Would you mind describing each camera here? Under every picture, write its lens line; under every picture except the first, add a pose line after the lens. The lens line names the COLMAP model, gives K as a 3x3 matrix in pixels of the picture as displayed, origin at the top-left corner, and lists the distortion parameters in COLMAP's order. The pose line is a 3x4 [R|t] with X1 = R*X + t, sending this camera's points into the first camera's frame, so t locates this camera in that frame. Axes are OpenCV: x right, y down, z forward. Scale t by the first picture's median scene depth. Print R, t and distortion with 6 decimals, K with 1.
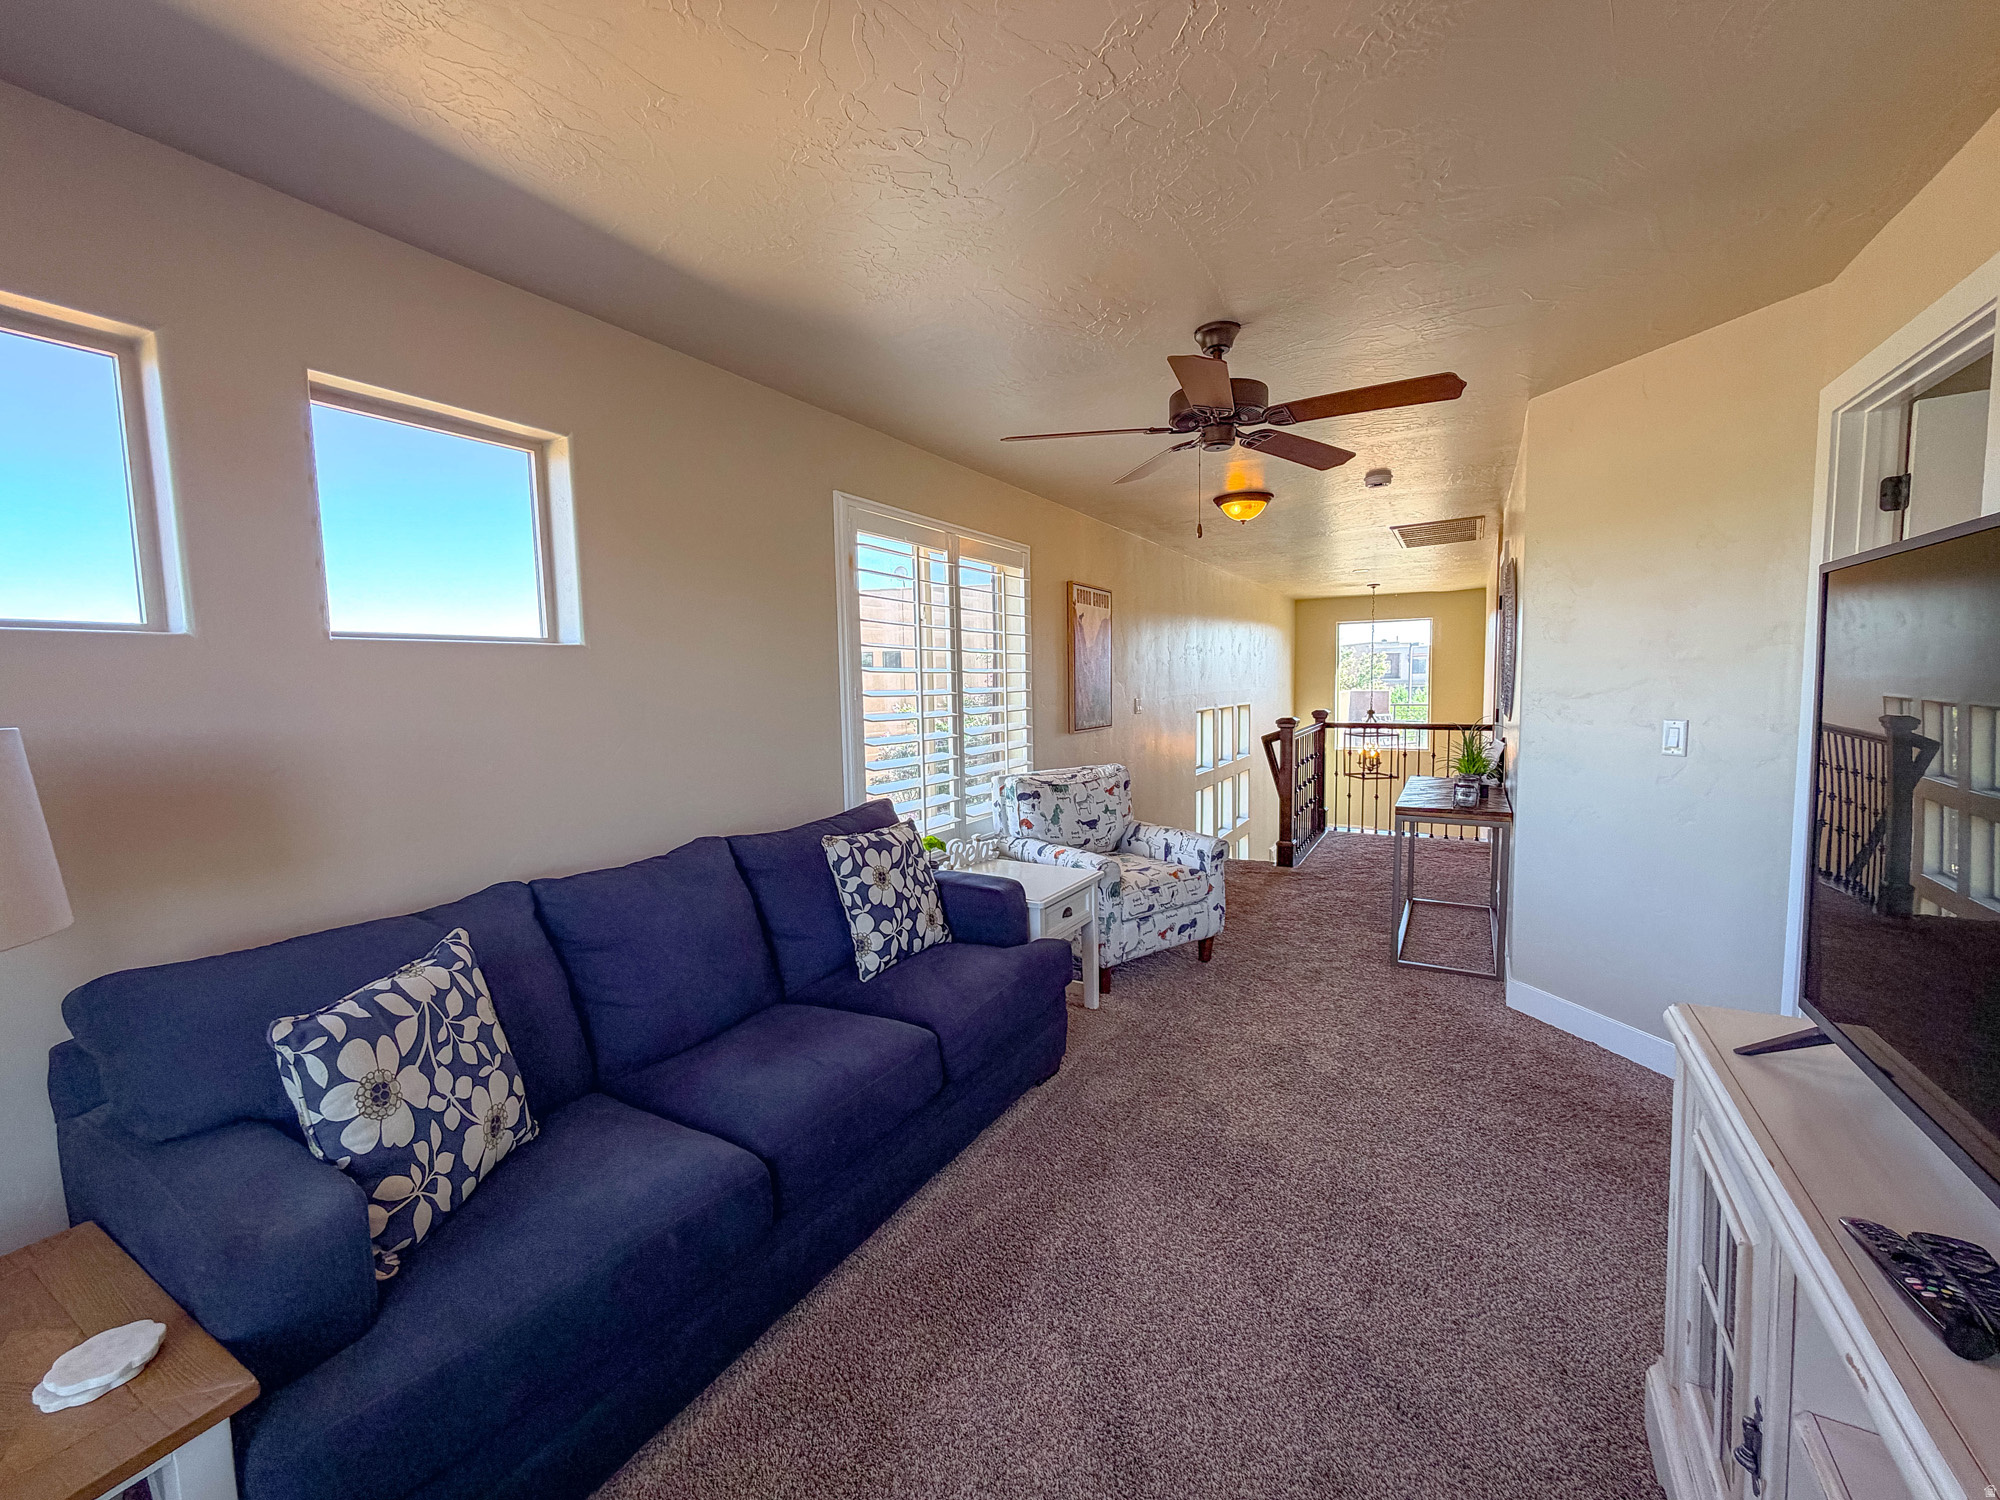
lens RADIAL K [[808.1, 0, 1002.5], [0, 808.1, 745.5], [0, 0, 1]] dist [-0.001692, 0.000347]
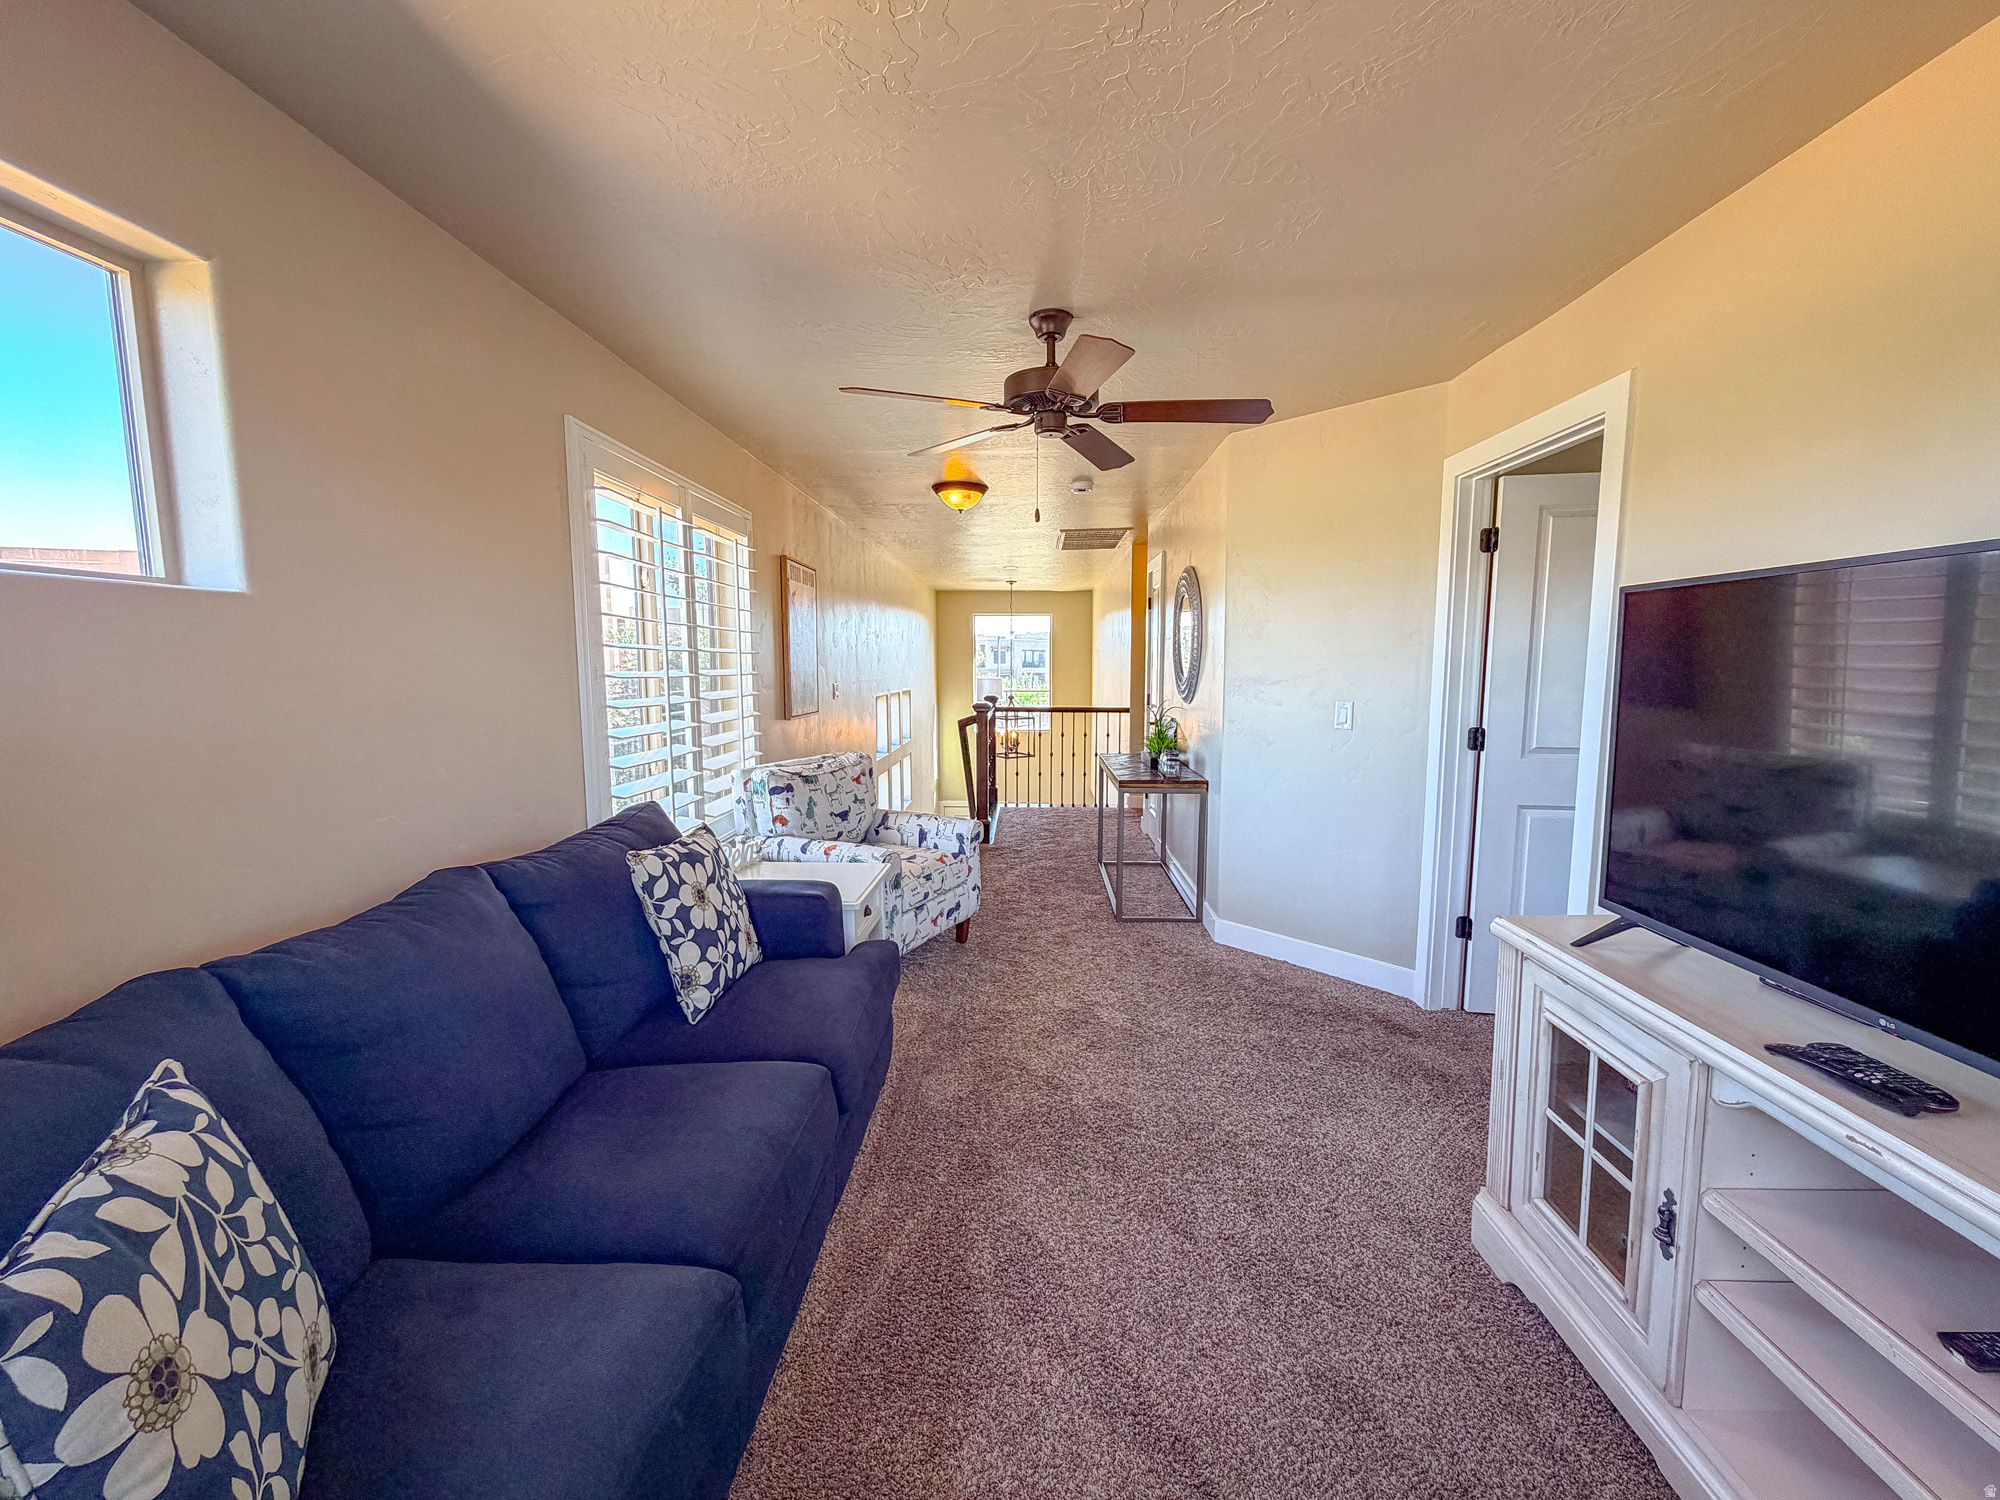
lens RADIAL K [[808.1, 0, 1007.1], [0, 808.1, 744.9], [0, 0, 1]] dist [-0.001692, 0.000347]
pose [[0.880551, -0.029421, 0.473038, -0.269432], [0.021801, 0.999529, 0.021586, -0.002345], [-0.473451, -0.008695, 0.880777, 0.127008]]
